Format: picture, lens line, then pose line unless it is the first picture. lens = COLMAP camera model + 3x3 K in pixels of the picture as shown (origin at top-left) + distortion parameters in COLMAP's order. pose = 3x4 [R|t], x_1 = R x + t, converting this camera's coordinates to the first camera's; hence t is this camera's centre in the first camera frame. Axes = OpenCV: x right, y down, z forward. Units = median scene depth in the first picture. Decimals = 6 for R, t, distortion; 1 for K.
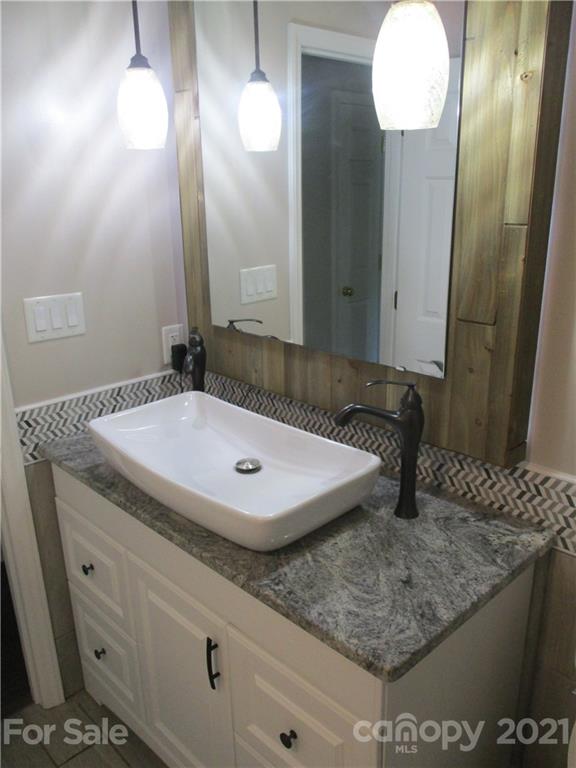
lens RADIAL K [[640.4, 0, 292.8], [0, 640.4, 385.3], [0, 0, 1]] dist [-0.034904, 0.022237]
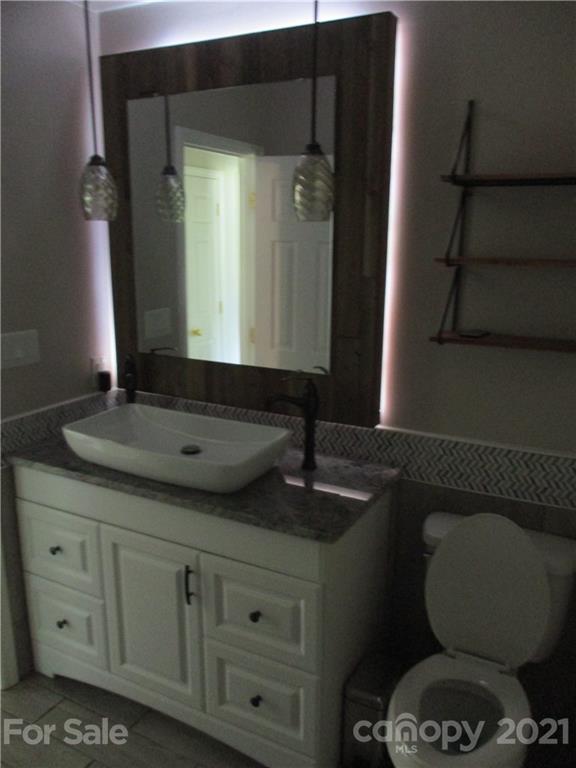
lens RADIAL K [[640.4, 0, 286.0], [0, 640.4, 383.1], [0, 0, 1]] dist [-0.034904, 0.022237]
pose [[0.952007, -0.045898, 0.302617, -0.329910], [0.069857, 0.995180, -0.068825, 0.108289], [-0.297999, 0.086661, 0.950624, -0.440877]]
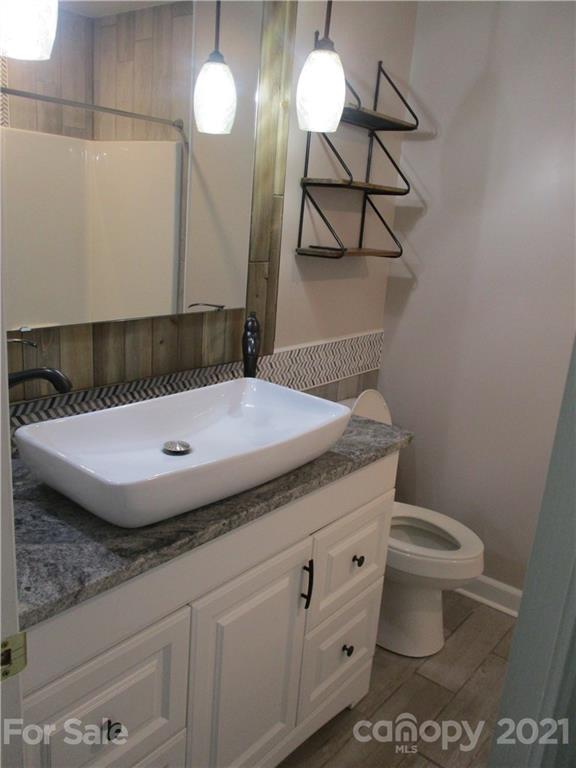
lens RADIAL K [[640.4, 0, 288.1], [0, 640.4, 387.1], [0, 0, 1]] dist [-0.034904, 0.022237]
pose [[-0.117920, -0.254089, 0.959965, -1.127368], [0.237968, 0.931311, 0.275737, -0.206001], [-0.964088, 0.260956, -0.049355, 1.017871]]
